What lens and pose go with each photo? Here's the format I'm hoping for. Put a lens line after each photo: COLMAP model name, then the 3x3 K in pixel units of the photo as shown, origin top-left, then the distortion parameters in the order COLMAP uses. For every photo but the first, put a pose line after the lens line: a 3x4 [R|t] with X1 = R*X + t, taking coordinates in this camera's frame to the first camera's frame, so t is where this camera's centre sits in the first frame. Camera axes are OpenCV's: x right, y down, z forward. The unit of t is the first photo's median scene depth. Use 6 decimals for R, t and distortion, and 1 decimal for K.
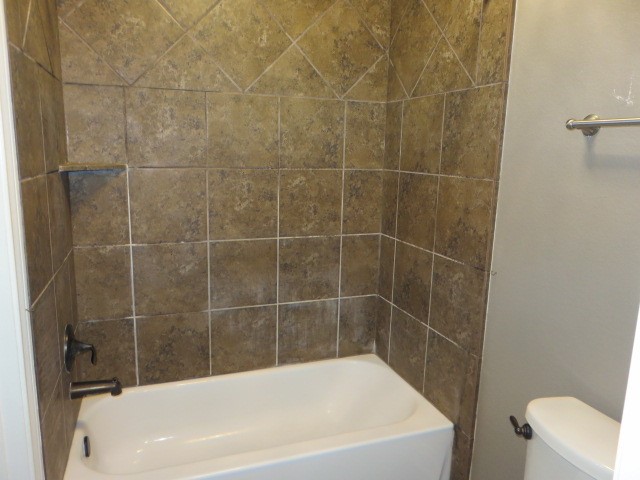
lens RADIAL K [[479.1, 0, 318.5], [0, 479.1, 240.3], [0, 0, 1]] dist [-0.009777, -0.011589]
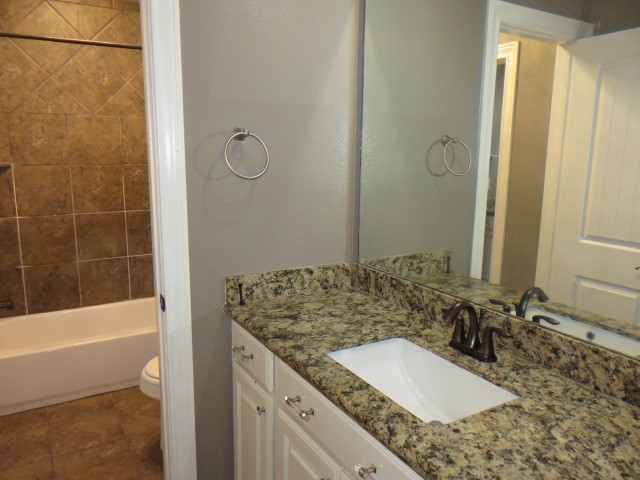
lens RADIAL K [[479.1, 0, 321.1], [0, 479.1, 239.9], [0, 0, 1]] dist [-0.009777, -0.011589]
pose [[0.981133, -0.047172, 0.187490, 0.247045], [0.047336, 0.998873, 0.003605, 0.115351], [-0.187449, 0.005338, 0.982260, -0.615963]]
